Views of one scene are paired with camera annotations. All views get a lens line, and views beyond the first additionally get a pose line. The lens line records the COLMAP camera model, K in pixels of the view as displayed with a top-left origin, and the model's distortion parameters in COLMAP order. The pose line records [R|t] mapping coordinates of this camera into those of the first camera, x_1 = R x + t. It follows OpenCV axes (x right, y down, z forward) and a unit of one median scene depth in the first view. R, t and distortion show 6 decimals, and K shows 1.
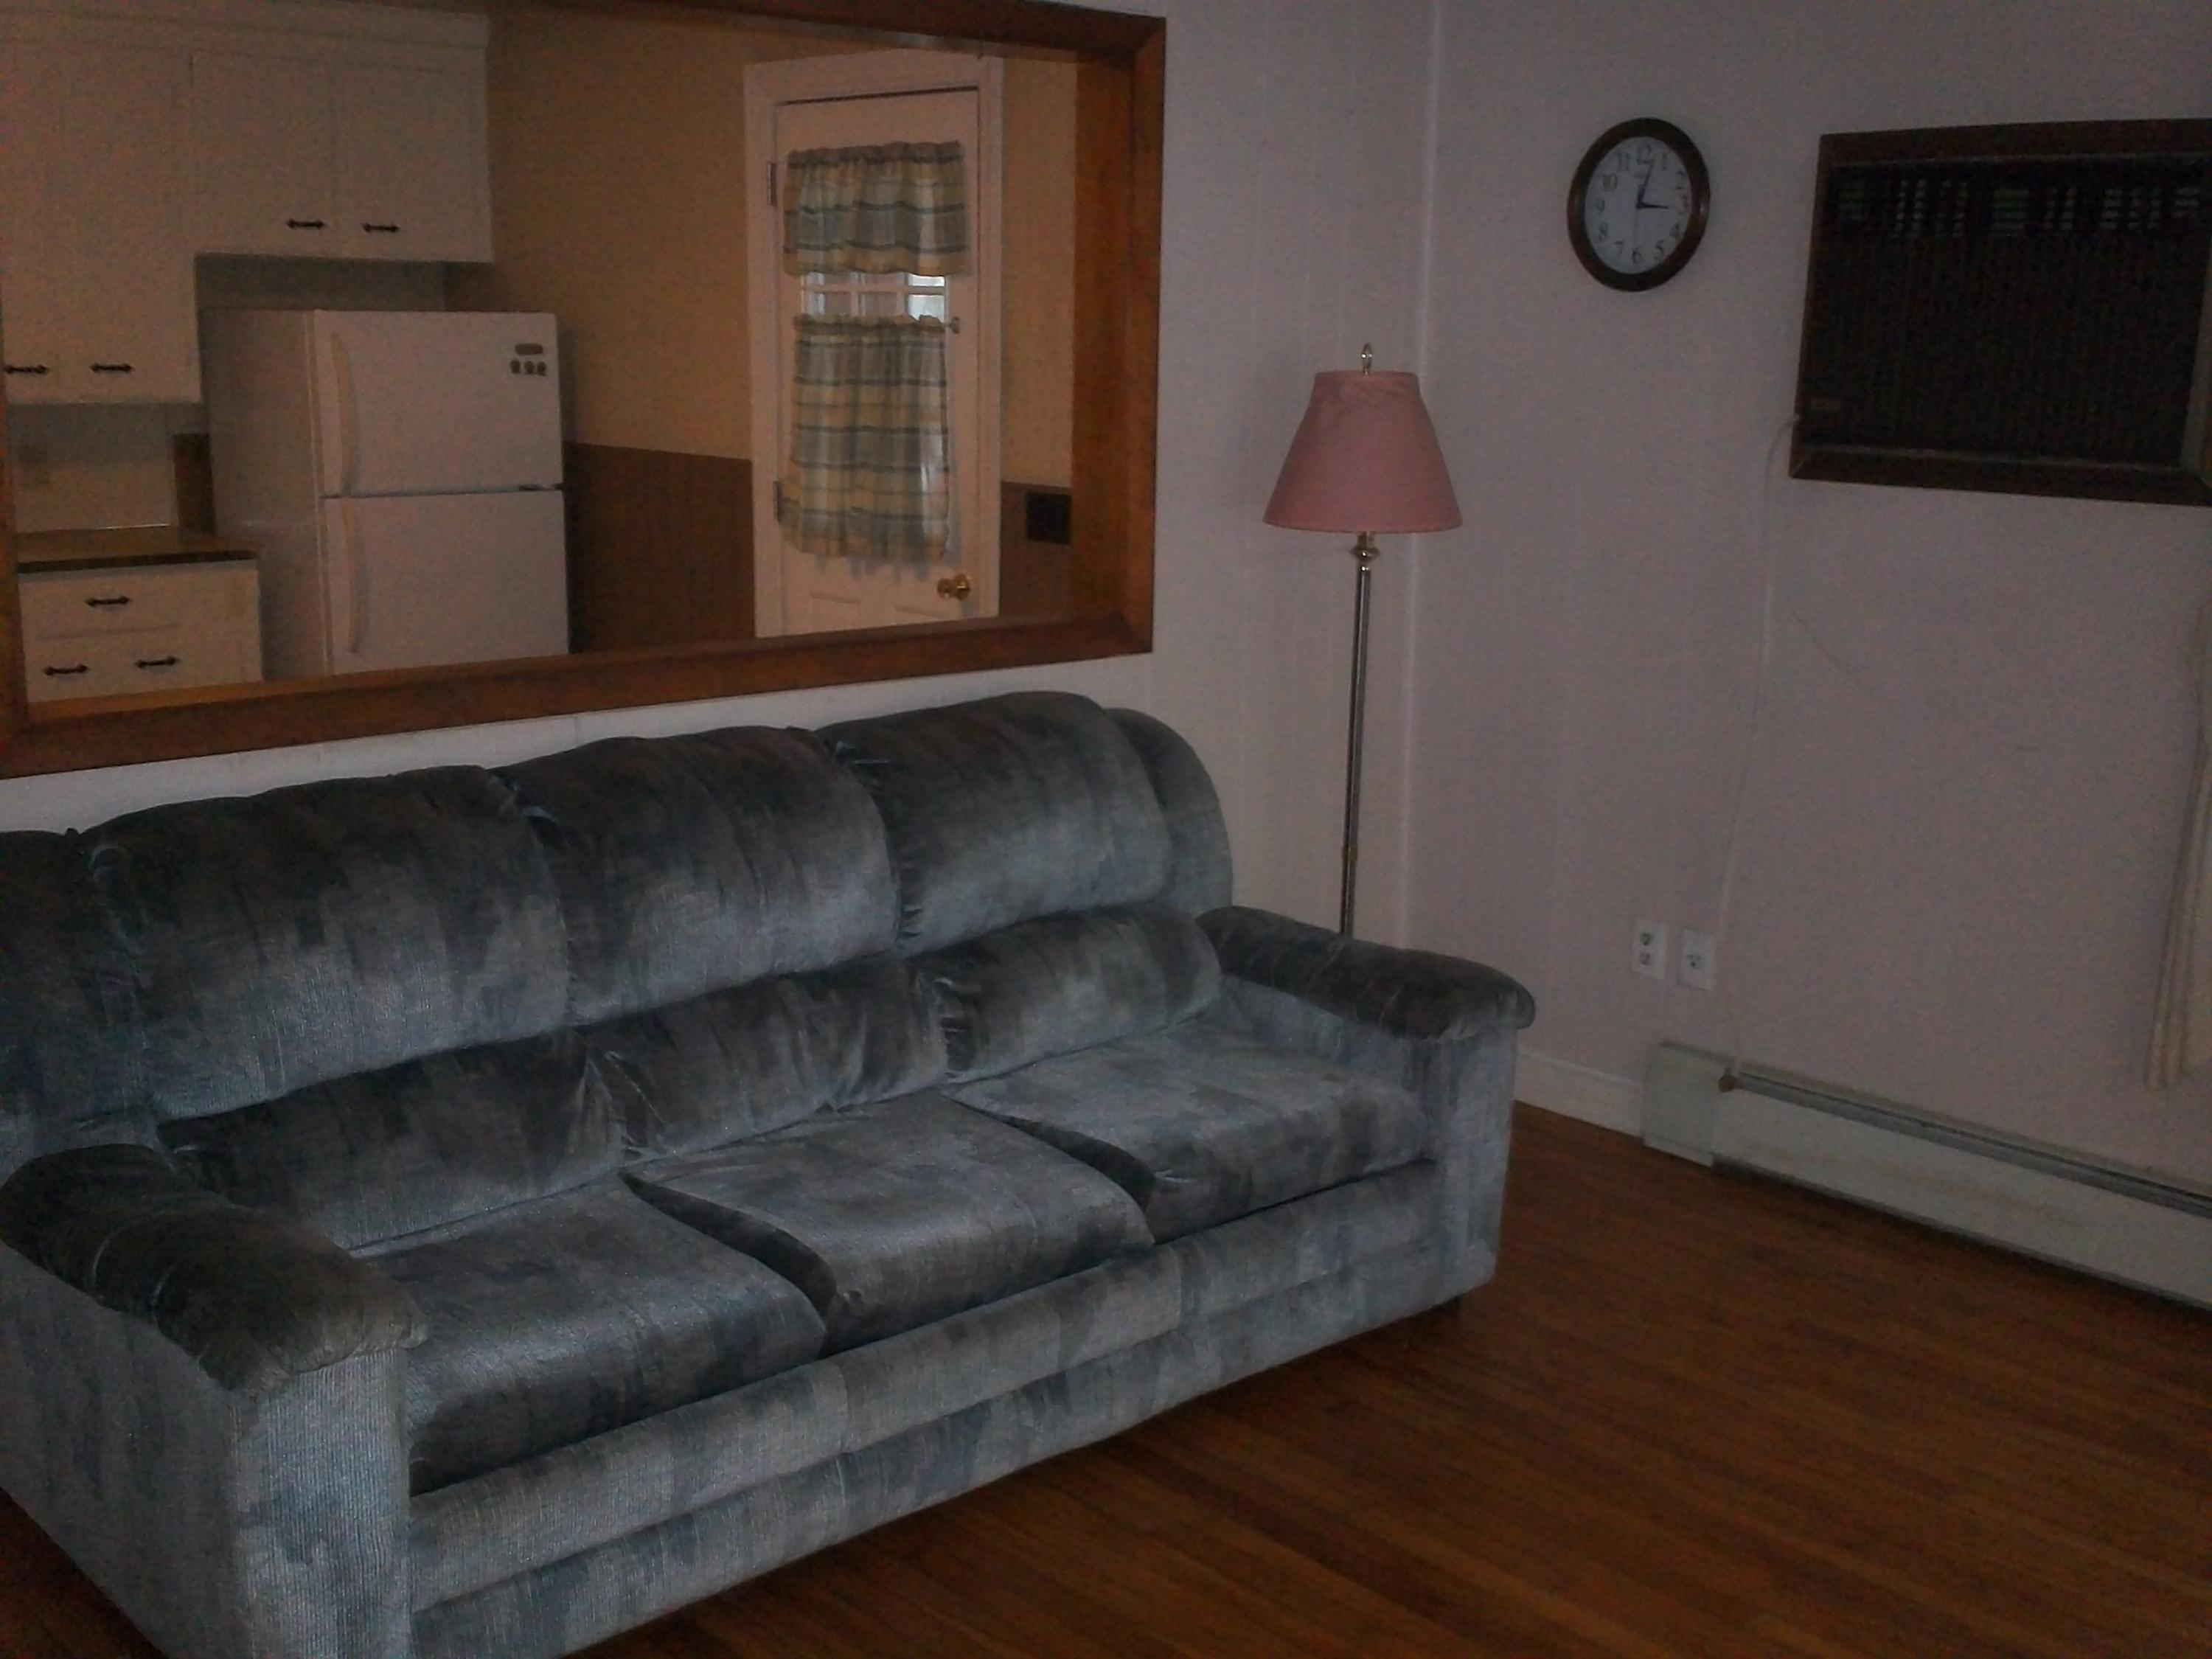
lens RADIAL K [[2477.6, 0, 1106.0], [0, 2477.6, 829.5], [0, 0, 1]] dist [0.187836, -0.434397]
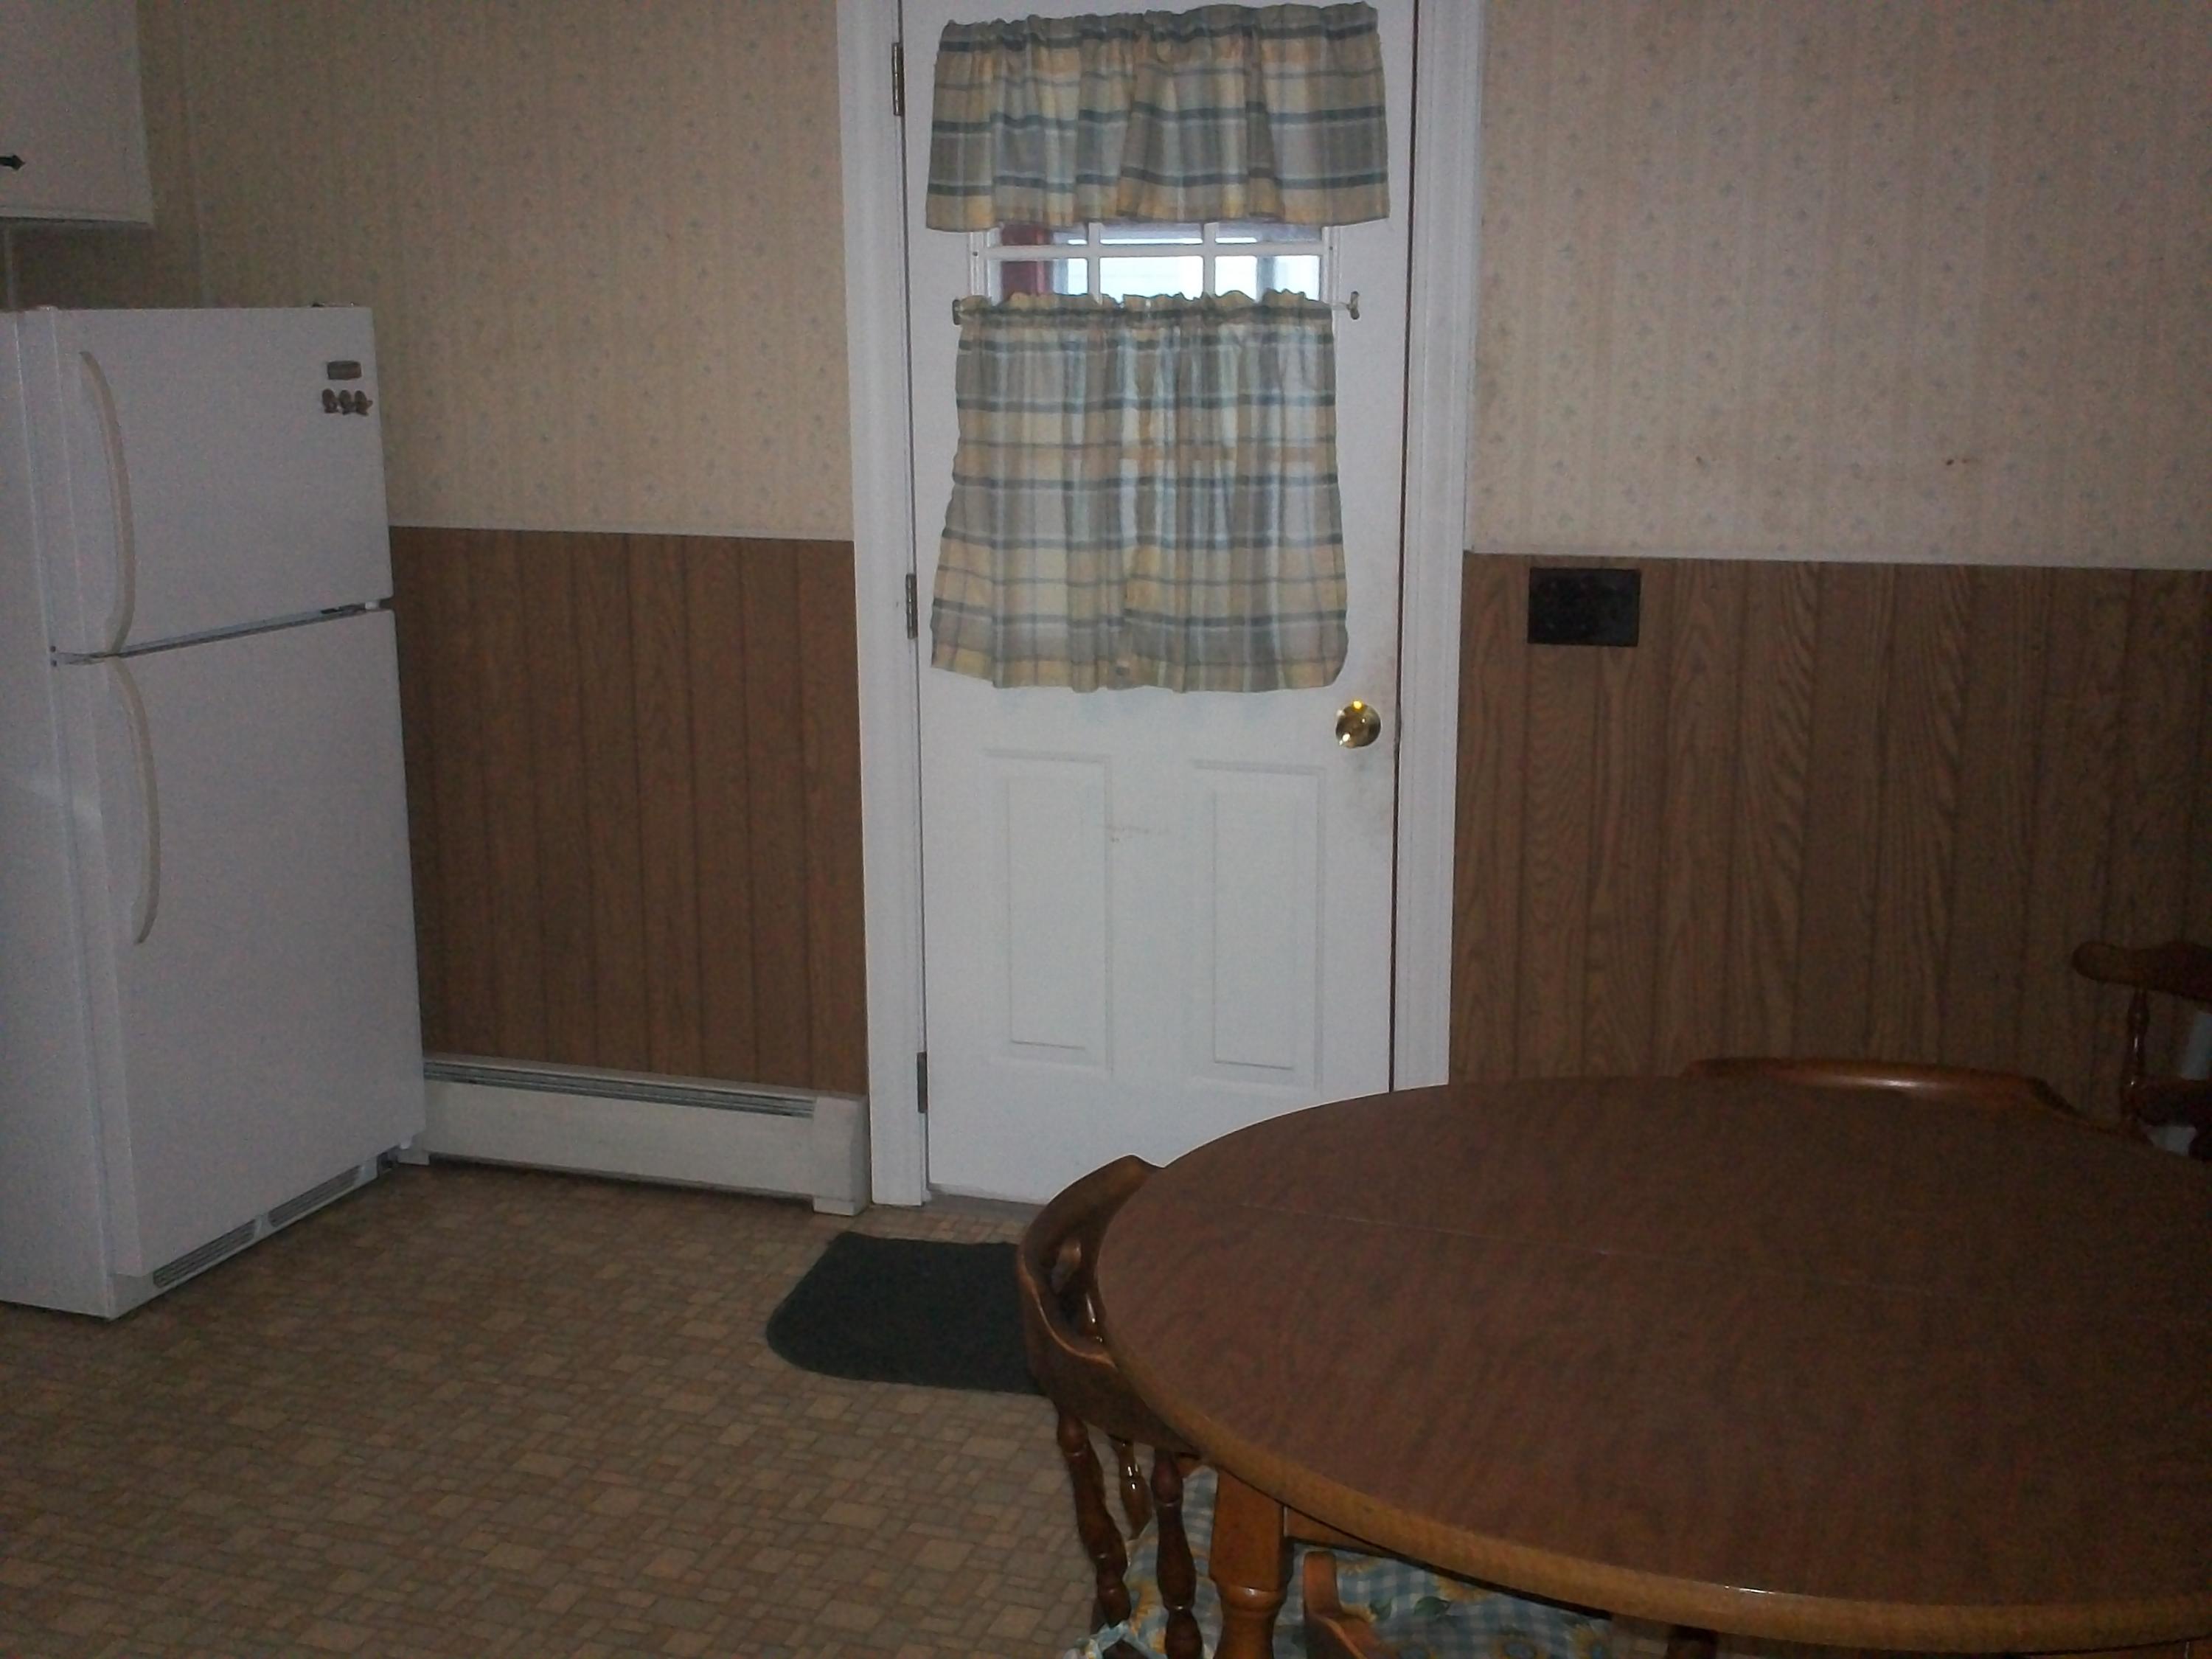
lens RADIAL K [[2477.6, 0, 1106.0], [0, 2477.6, 829.5], [0, 0, 1]] dist [0.187836, -0.434397]
pose [[0.878544, -0.114543, 0.463724, -0.384662], [0.114855, 0.992997, 0.027678, -0.090225], [-0.463646, 0.028945, 0.885547, 0.449569]]
